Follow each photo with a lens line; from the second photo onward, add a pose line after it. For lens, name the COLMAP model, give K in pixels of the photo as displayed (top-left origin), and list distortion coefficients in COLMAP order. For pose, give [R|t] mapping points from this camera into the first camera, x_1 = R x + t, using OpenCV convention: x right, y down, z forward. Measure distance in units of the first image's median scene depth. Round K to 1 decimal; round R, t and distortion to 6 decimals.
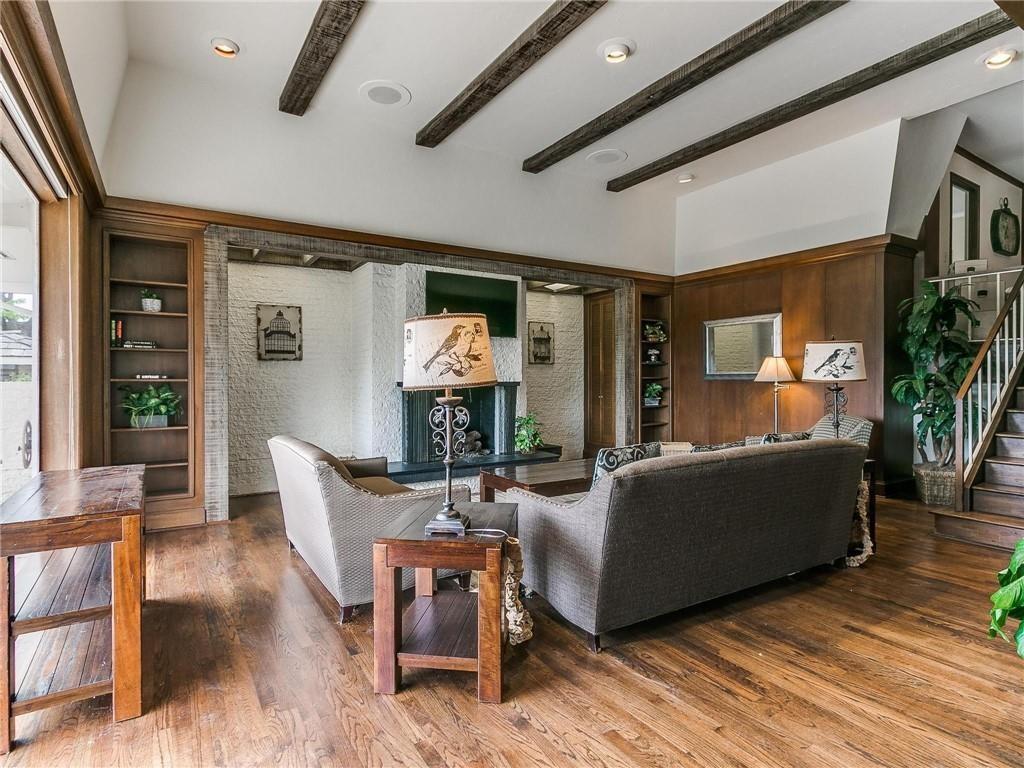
lens RADIAL K [[548.7, 0, 513.8], [0, 548.7, 381.6], [0, 0, 1]] dist [0.004814, 0.000429]
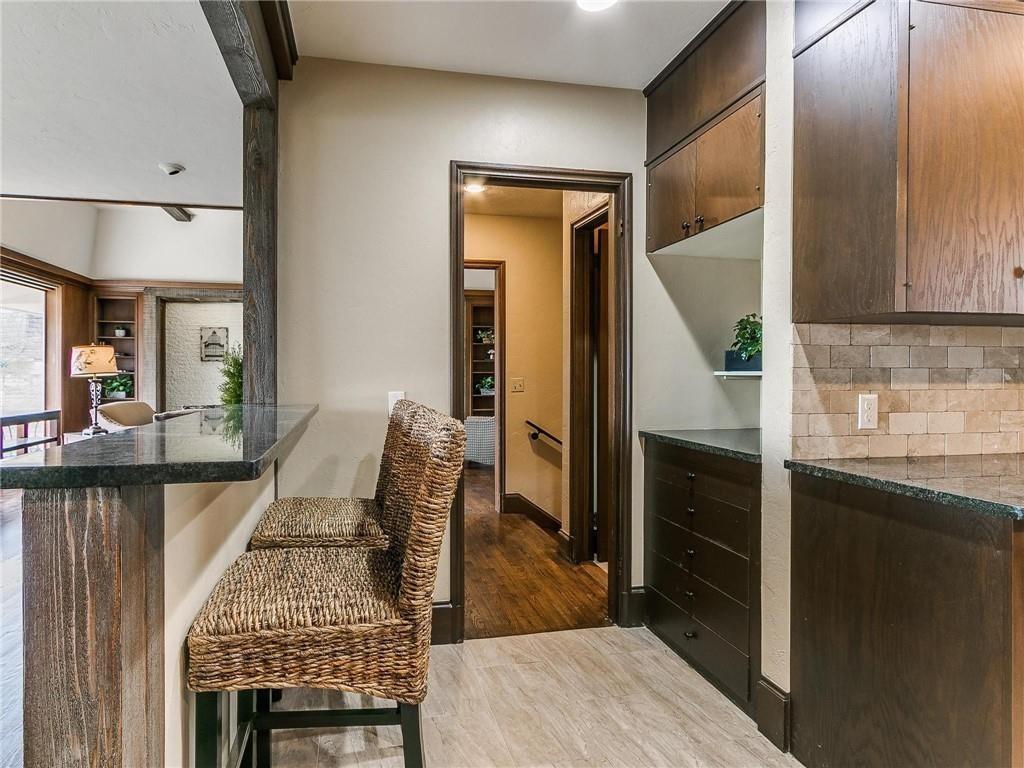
lens RADIAL K [[548.7, 0, 501.7], [0, 548.7, 378.4], [0, 0, 1]] dist [0.004814, 0.000429]
pose [[0.948937, 0.002152, -0.315459, 0.927381], [-0.000448, 0.999985, 0.005474, 0.004138], [0.315466, -0.005053, 0.948923, -0.296373]]
